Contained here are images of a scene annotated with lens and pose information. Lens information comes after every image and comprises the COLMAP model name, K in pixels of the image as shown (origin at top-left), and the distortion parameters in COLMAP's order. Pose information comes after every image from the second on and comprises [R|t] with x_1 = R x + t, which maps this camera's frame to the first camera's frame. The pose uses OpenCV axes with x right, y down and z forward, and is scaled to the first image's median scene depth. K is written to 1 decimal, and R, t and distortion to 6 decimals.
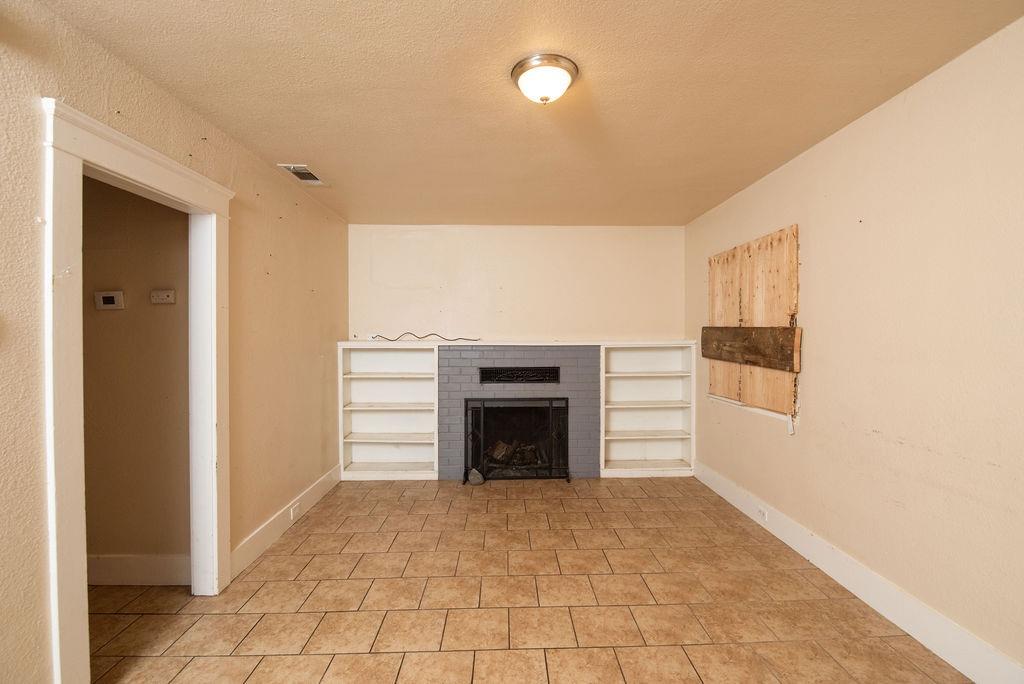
lens RADIAL K [[455.3, 0, 514.7], [0, 455.3, 342.5], [0, 0, 1]] dist [-0.000257, -0.009807]
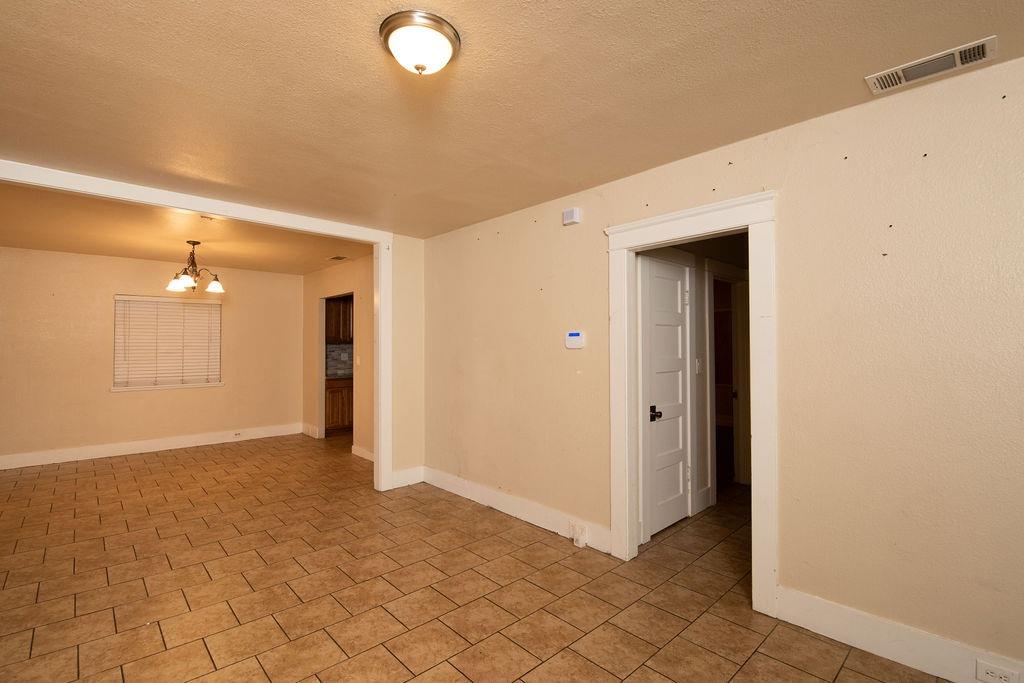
lens RADIAL K [[465.1, 0, 515.8], [0, 465.1, 346.8], [0, 0, 1]] dist [-0.000505, -0.010339]
pose [[-0.745907, 0.003998, -0.666038, 0.279274], [-0.006868, 0.999883, 0.013694, -0.016303], [0.666014, 0.014788, -0.745792, 0.986165]]
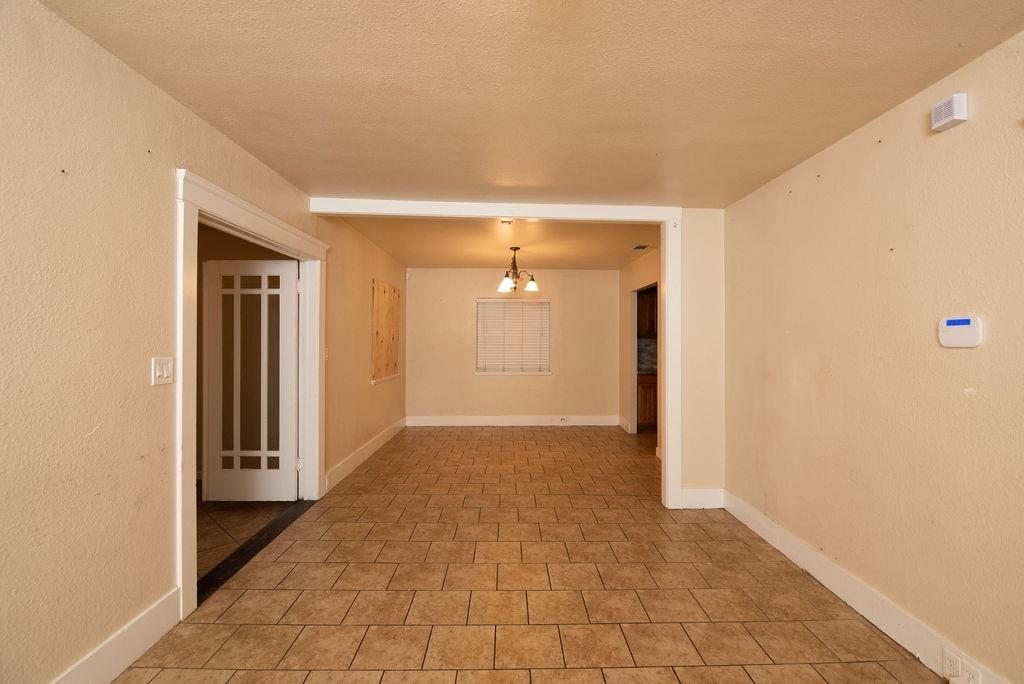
lens RADIAL K [[457.4, 0, 521.4], [0, 457.4, 338.3], [0, 0, 1]] dist [-0.001611, -0.009066]
pose [[-0.999973, -0.003134, -0.006690, 0.060133], [-0.003217, 0.999918, 0.012381, -0.016235], [0.006651, 0.012402, -0.999901, 0.869669]]
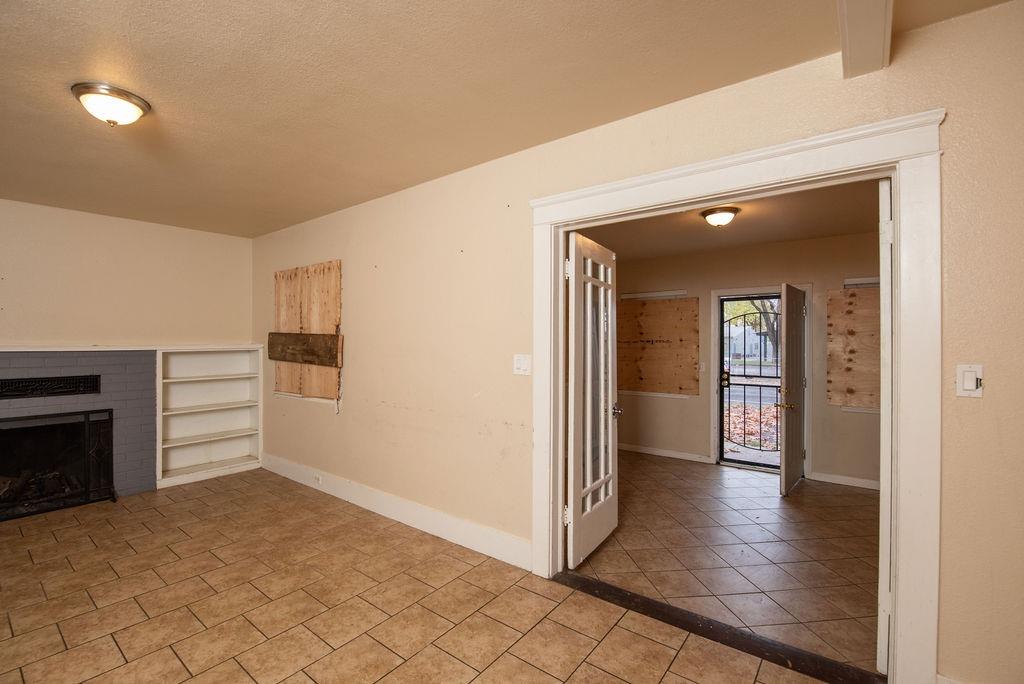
lens RADIAL K [[457.4, 0, 521.4], [0, 457.4, 338.3], [0, 0, 1]] dist [-0.001611, -0.009066]
pose [[0.632374, 0.005630, 0.774643, -0.085211], [0.008110, 0.999871, -0.013888, 0.000948], [-0.774621, 0.015065, 0.632247, -0.247240]]
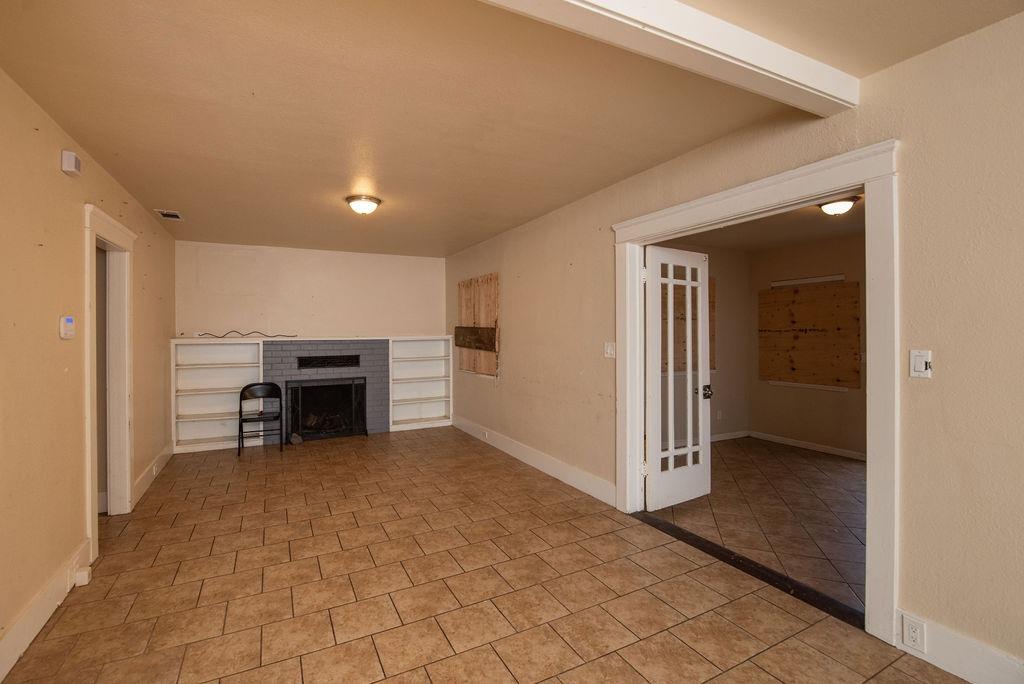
lens RADIAL K [[461.5, 0, 500.9], [0, 461.5, 329.5], [0, 0, 1]] dist [-0.014992, -0.000493]
pose [[0.905573, -0.003165, 0.424179, -0.137756], [0.010884, 0.999816, -0.015775, 0.002959], [-0.424052, 0.018902, 0.905441, -0.593876]]
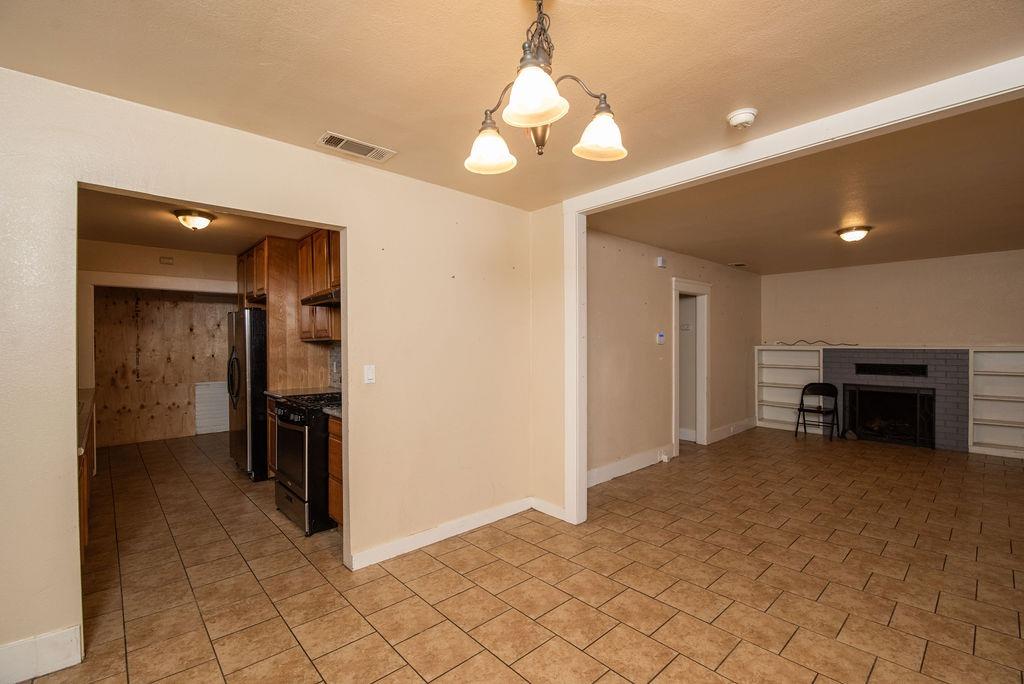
lens RADIAL K [[449.3, 0, 512.0], [0, 449.3, 342.0], [0, 0, 1]] dist [0.001114, -0.008773]
pose [[0.659904, 0.001373, -0.751349, 0.359170], [-0.010018, 0.999926, -0.006971, 0.007397], [0.751283, 0.012127, 0.659869, -1.035844]]
